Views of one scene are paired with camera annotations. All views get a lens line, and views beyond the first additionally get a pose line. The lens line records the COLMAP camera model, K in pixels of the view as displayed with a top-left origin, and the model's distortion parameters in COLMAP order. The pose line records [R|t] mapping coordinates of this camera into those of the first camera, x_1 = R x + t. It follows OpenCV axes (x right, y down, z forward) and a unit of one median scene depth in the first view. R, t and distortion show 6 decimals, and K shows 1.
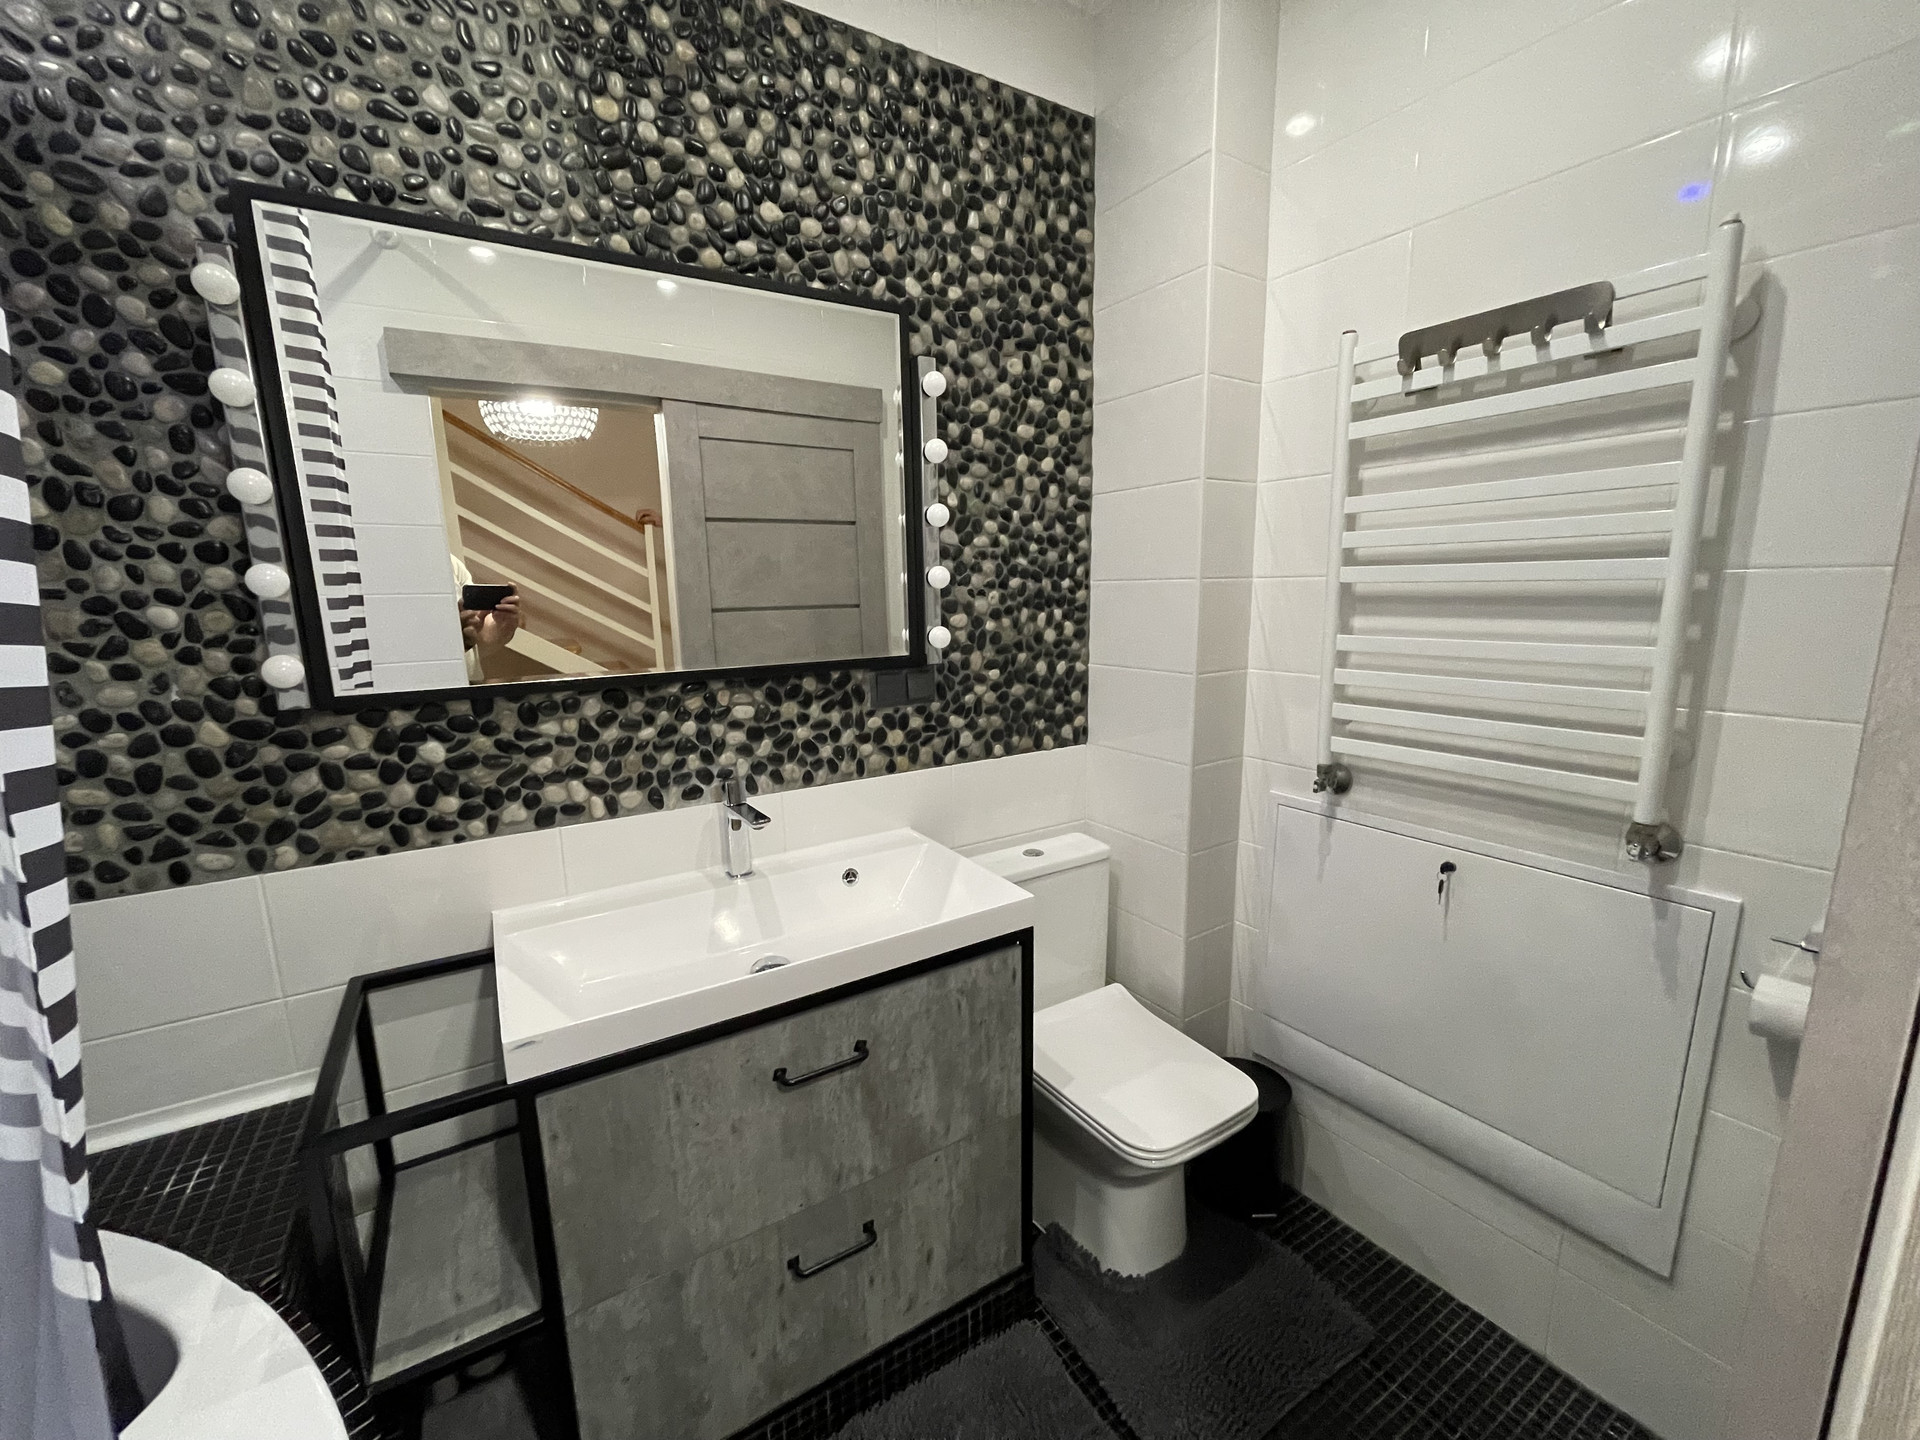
lens RADIAL K [[785.2, 0, 951.1], [0, 785.2, 729.2], [0, 0, 1]] dist [0.000854, -0.000879]
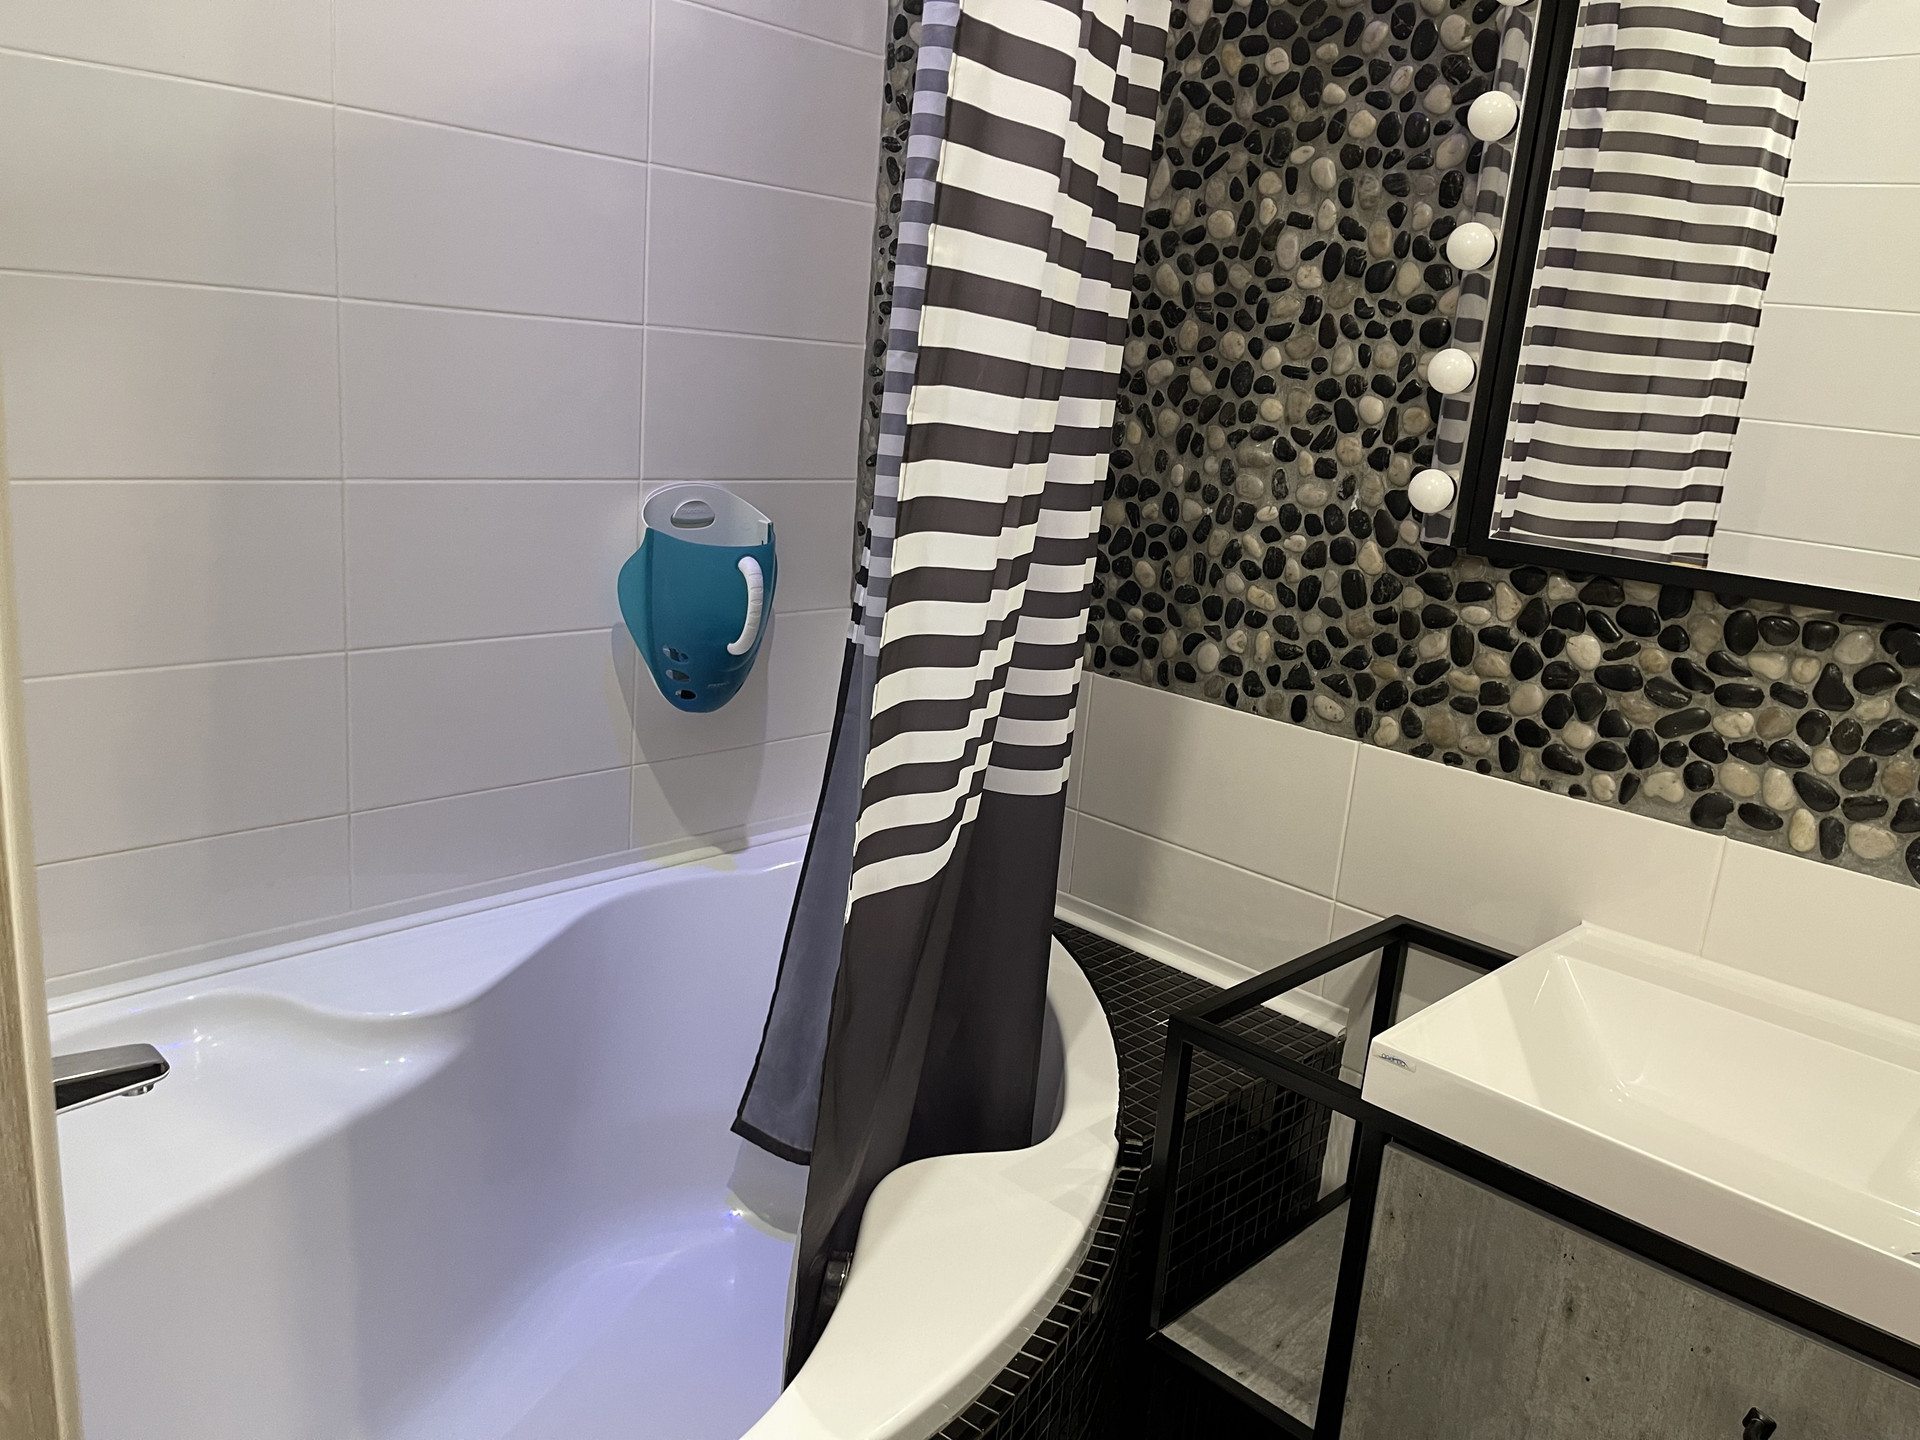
lens RADIAL K [[1471.0, 0, 951.9], [0, 1471.0, 715.8], [0, 0, 1]] dist [0.053789, -0.061079]
pose [[0.241068, 0.268926, -0.932505, 0.383946], [-0.260700, 0.943470, 0.204693, -0.035751], [0.934838, 0.193759, 0.297549, 0.156430]]
